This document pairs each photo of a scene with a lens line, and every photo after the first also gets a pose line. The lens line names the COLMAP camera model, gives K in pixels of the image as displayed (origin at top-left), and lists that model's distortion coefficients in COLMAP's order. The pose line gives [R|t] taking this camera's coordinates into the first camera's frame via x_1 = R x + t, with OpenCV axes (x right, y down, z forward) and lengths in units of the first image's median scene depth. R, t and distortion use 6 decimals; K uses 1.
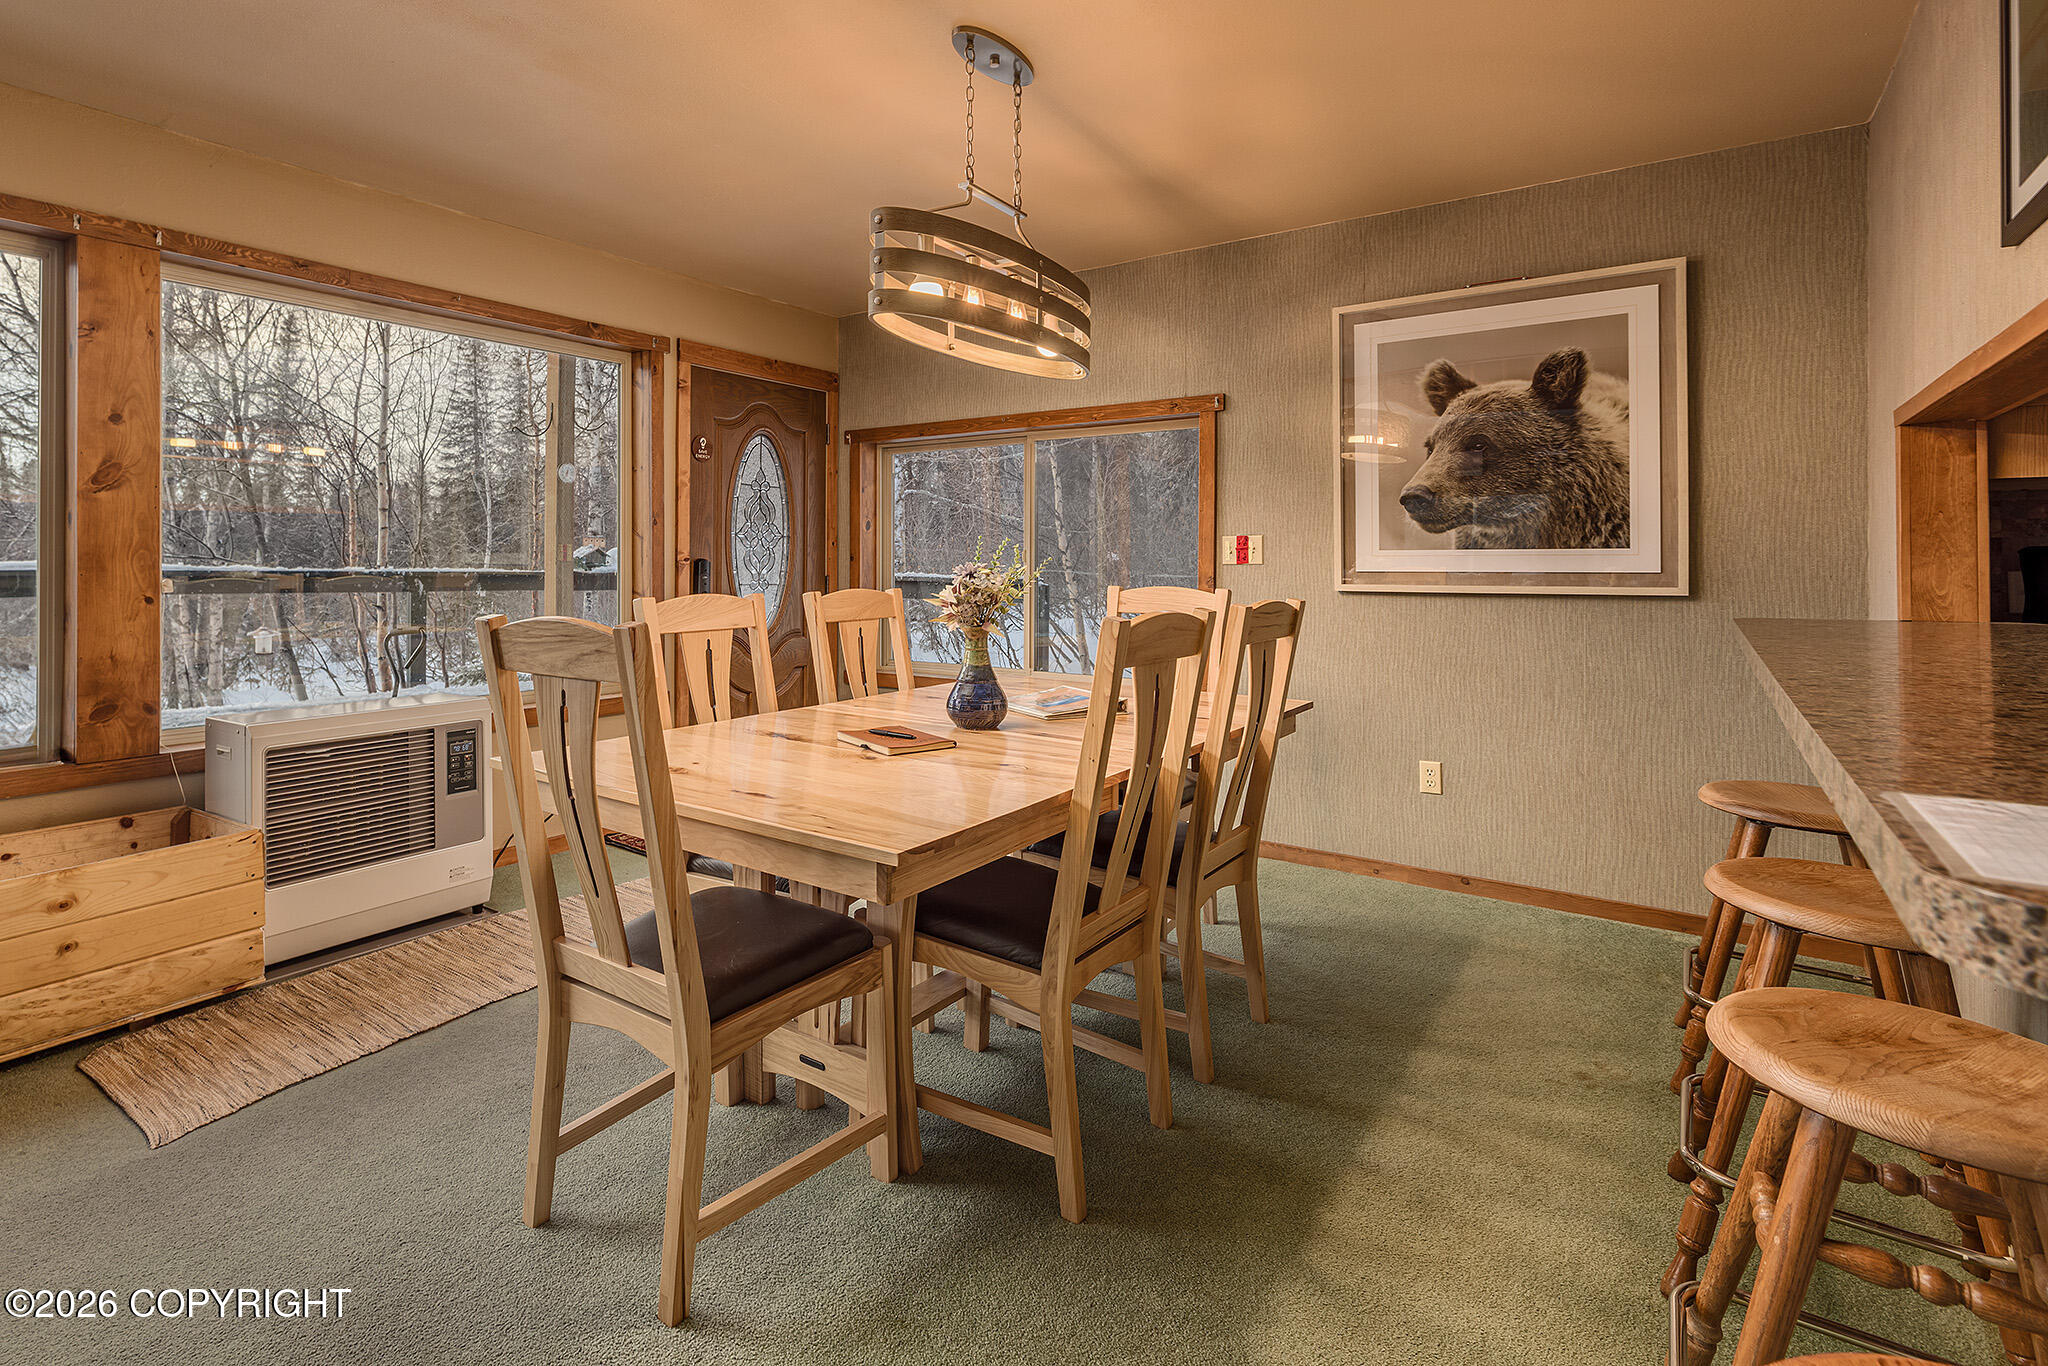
lens RADIAL K [[951.2, 0, 1007.6], [0, 951.2, 564.9], [0, 0, 1]] dist [-0.008325, 0.000445]
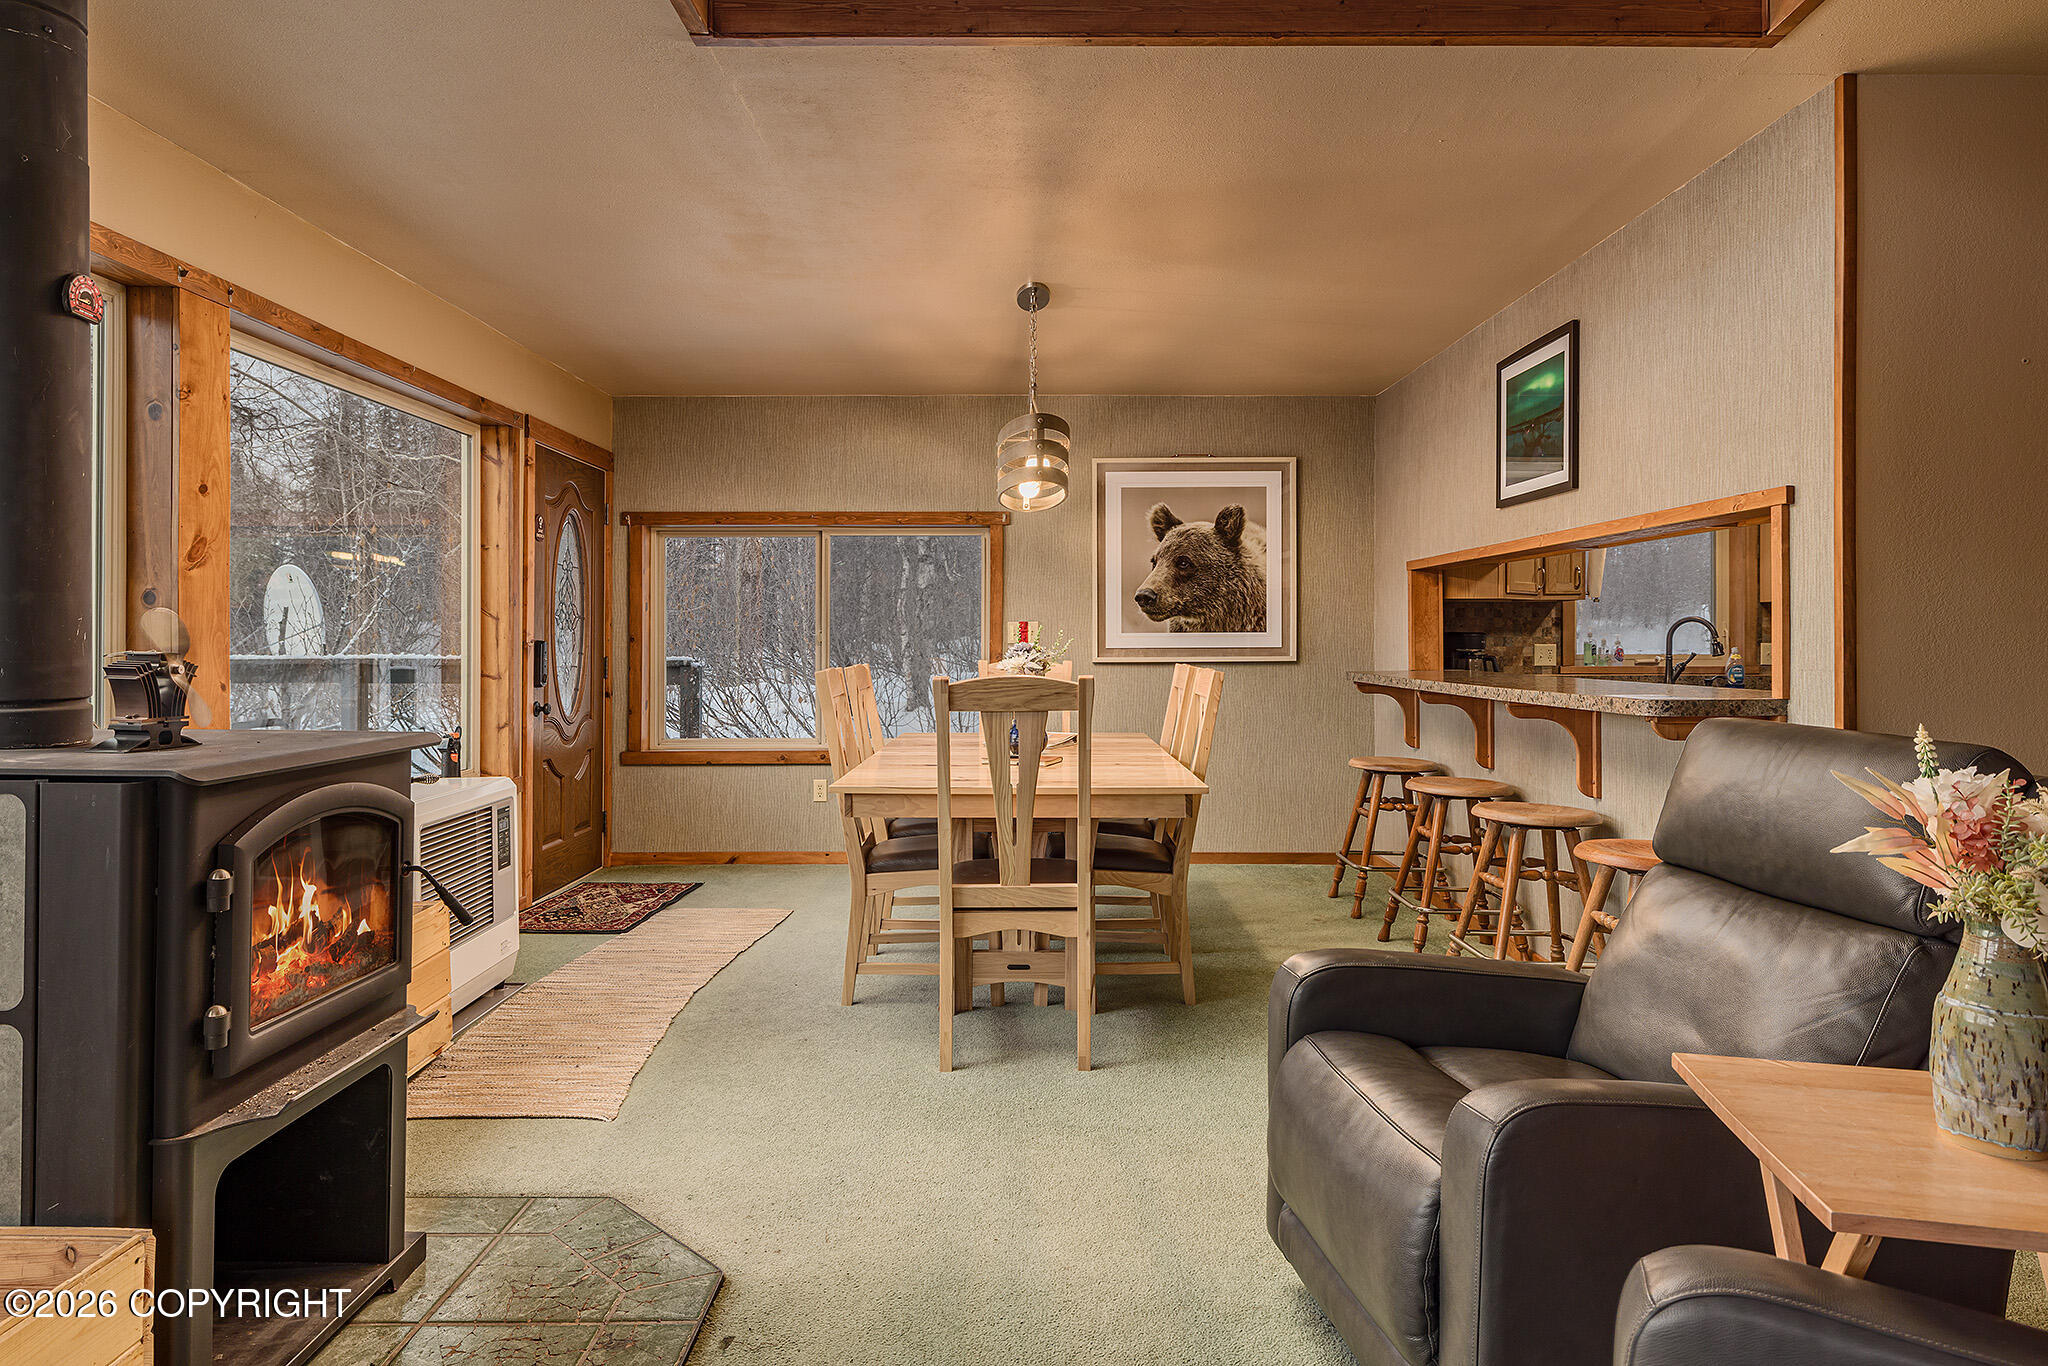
lens RADIAL K [[1097.8, 0, 1024.3], [0, 1097.8, 667.1], [0, 0, 1]] dist [-0.001684, 0.000261]
pose [[0.811521, -0.017237, 0.584070, -0.727115], [0.005535, 0.999747, 0.021815, -0.001132], [-0.584298, -0.014470, 0.811410, -0.263760]]
